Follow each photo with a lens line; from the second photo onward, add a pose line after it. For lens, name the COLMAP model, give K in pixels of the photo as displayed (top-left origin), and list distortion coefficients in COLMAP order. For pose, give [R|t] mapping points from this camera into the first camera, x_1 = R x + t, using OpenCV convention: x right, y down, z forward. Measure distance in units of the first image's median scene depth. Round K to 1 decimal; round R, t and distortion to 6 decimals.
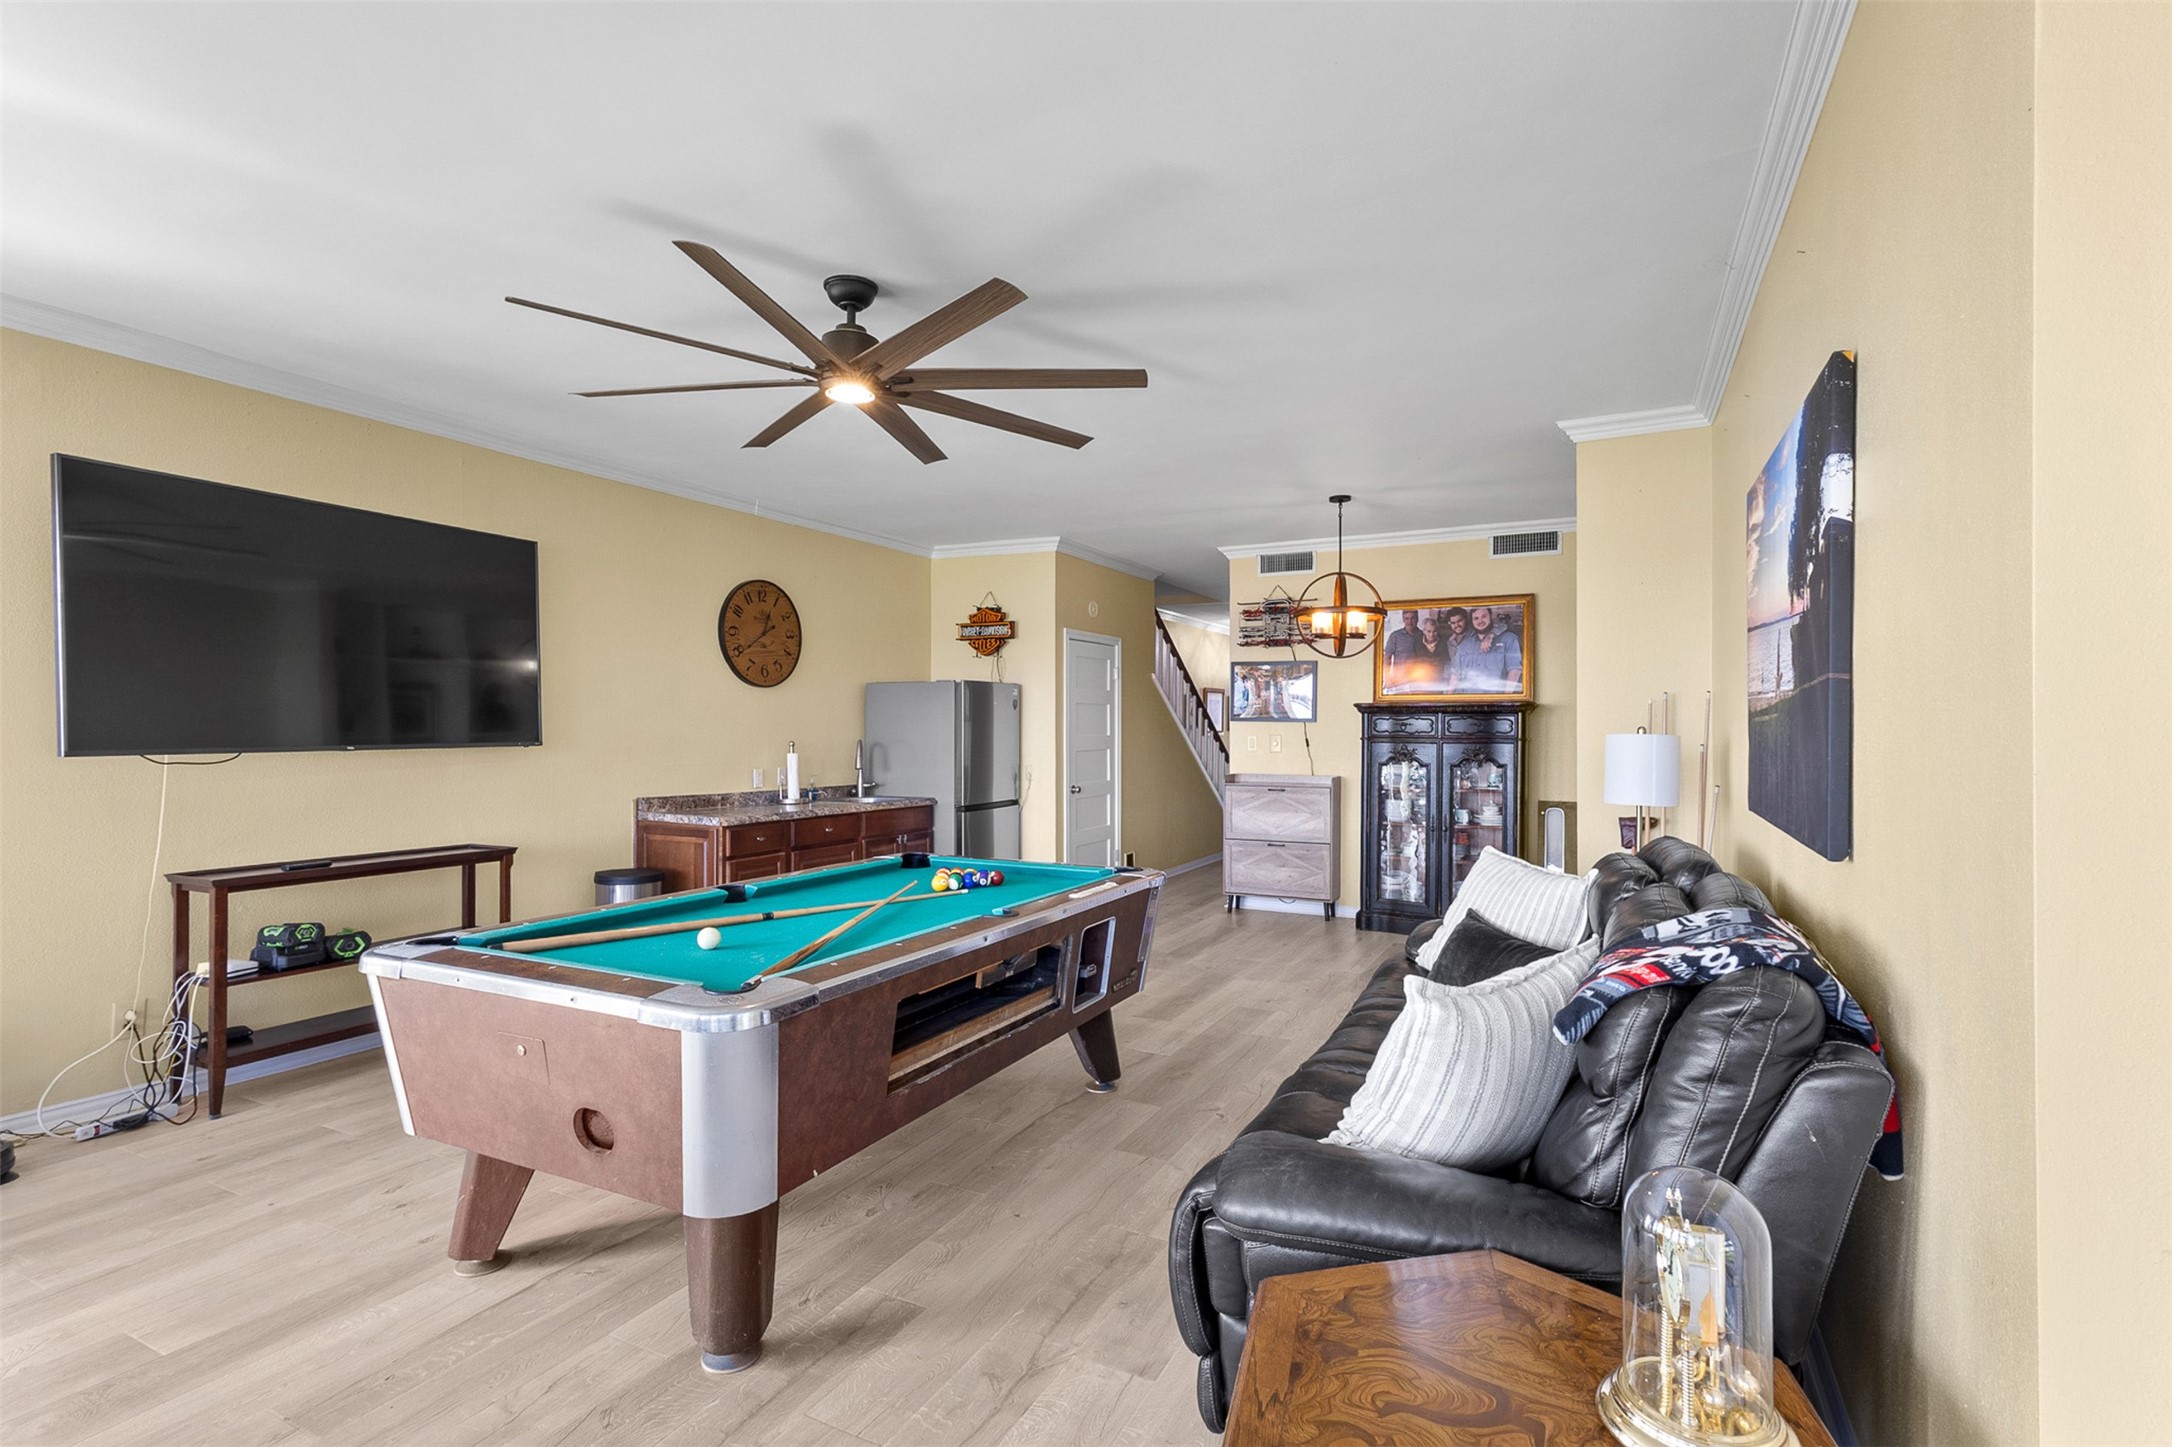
lens RADIAL K [[1003.9, 0, 1097.9], [0, 1003.9, 728.6], [0, 0, 1]] dist [0.014691, 0.000203]
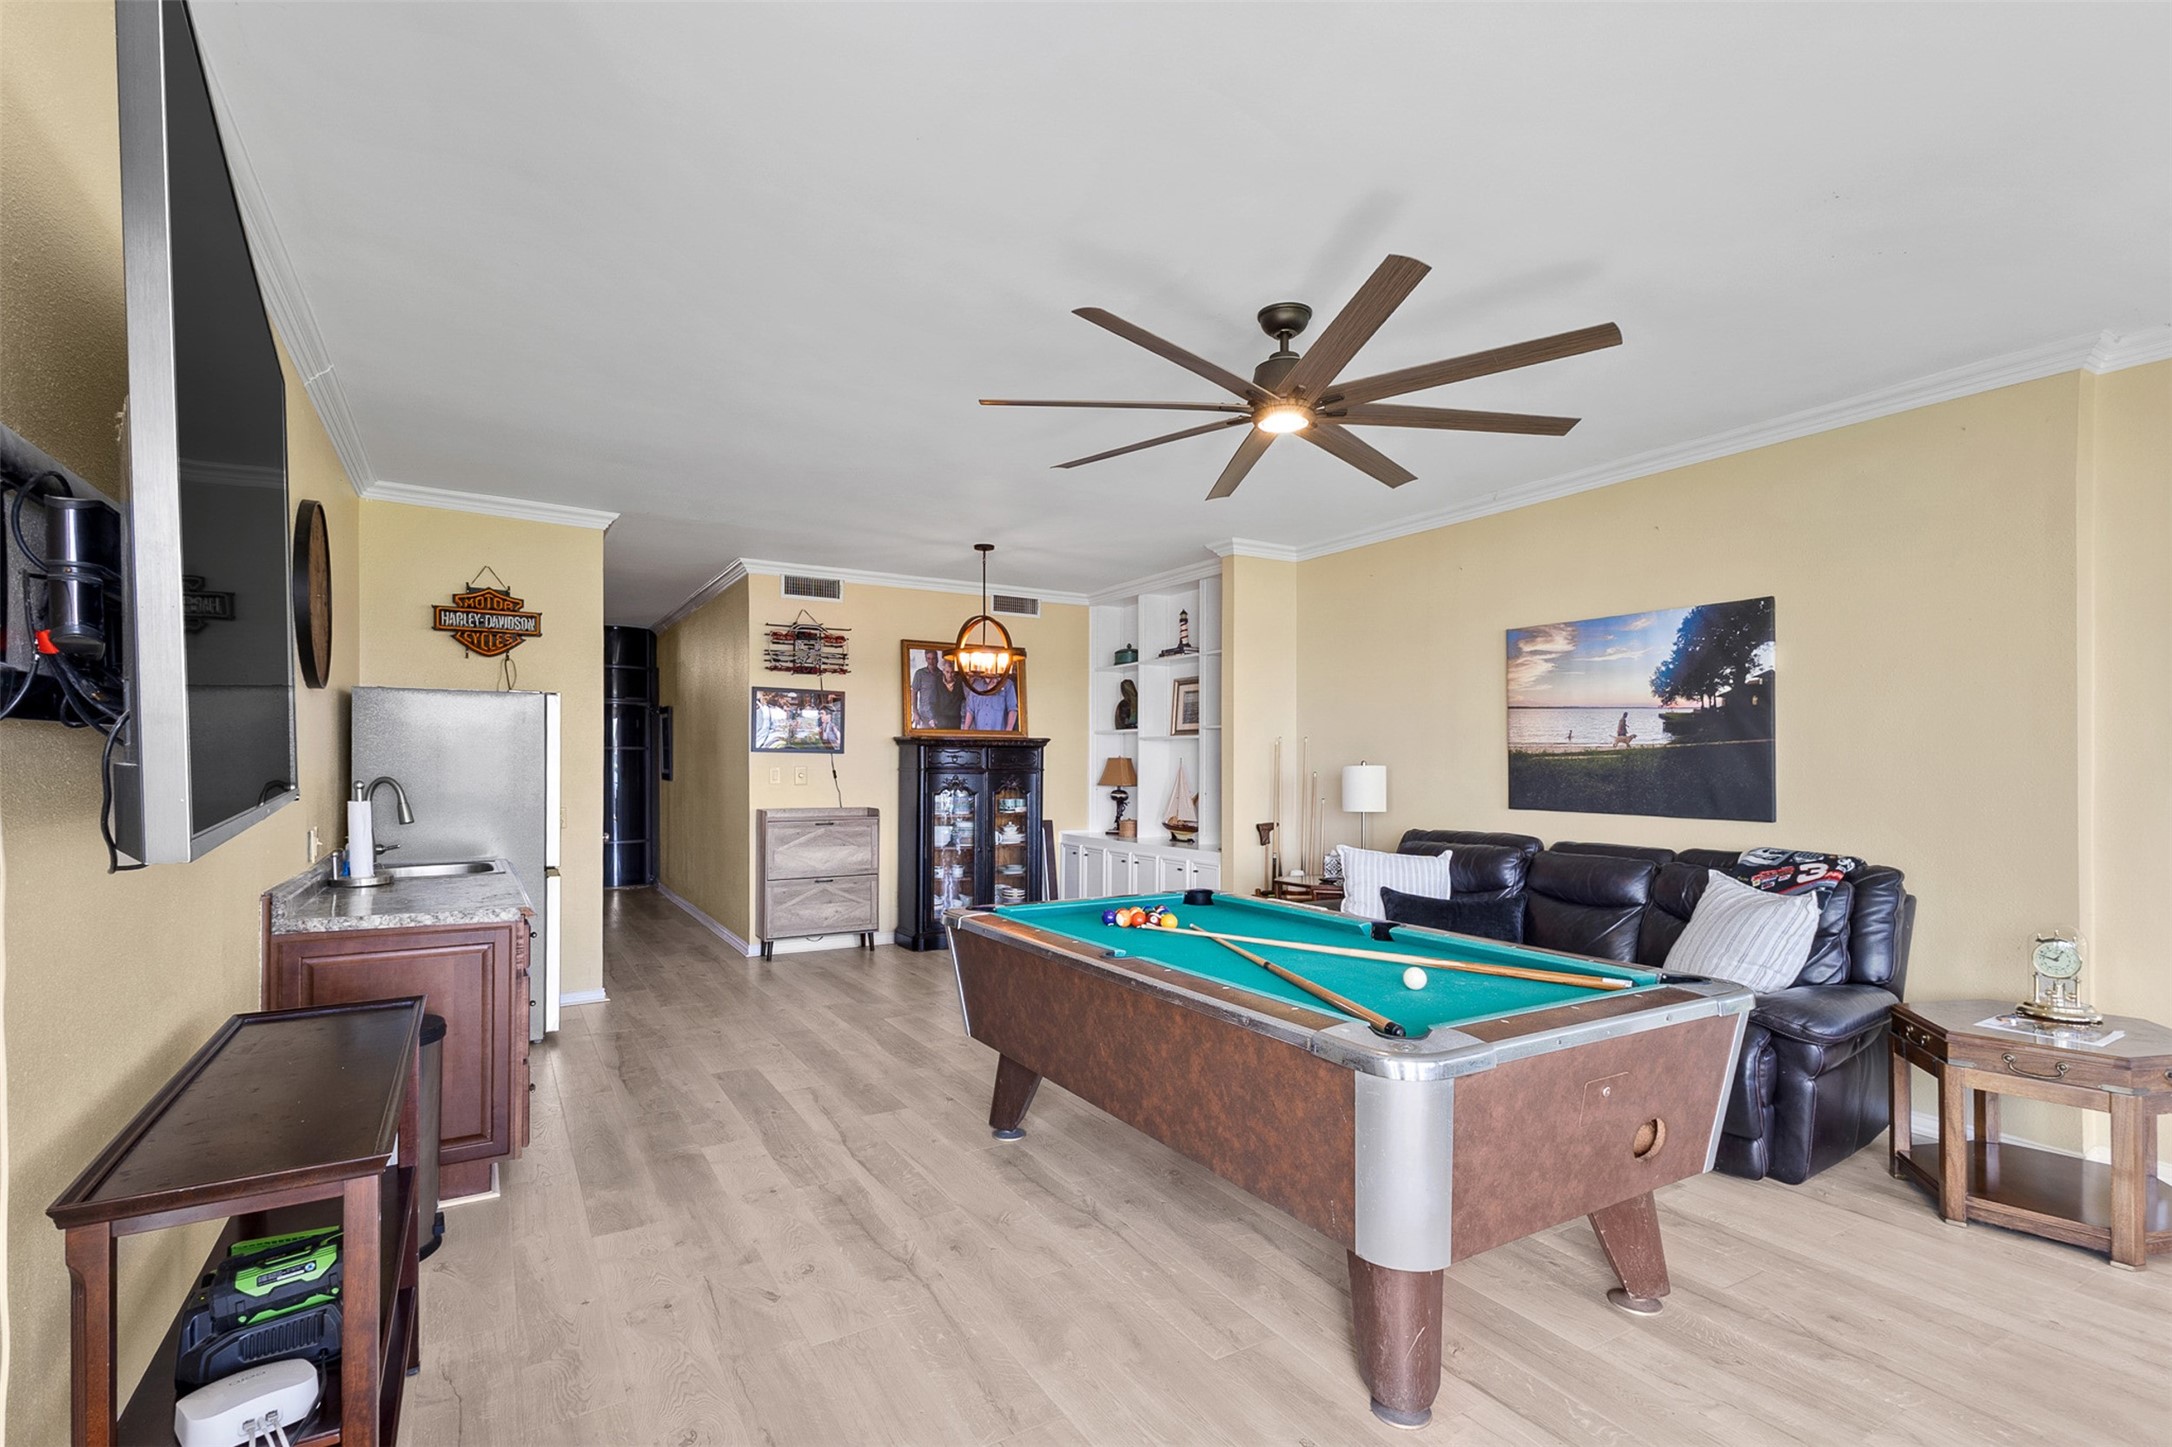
lens RADIAL K [[1003.9, 0, 1088.6], [0, 1003.9, 764.7], [0, 0, 1]] dist [0.014691, 0.000203]
pose [[0.538852, -0.001713, 0.842399, -0.485366], [-0.003447, 0.999985, 0.004239, -0.000647], [-0.842393, -0.005188, 0.538838, 0.260631]]
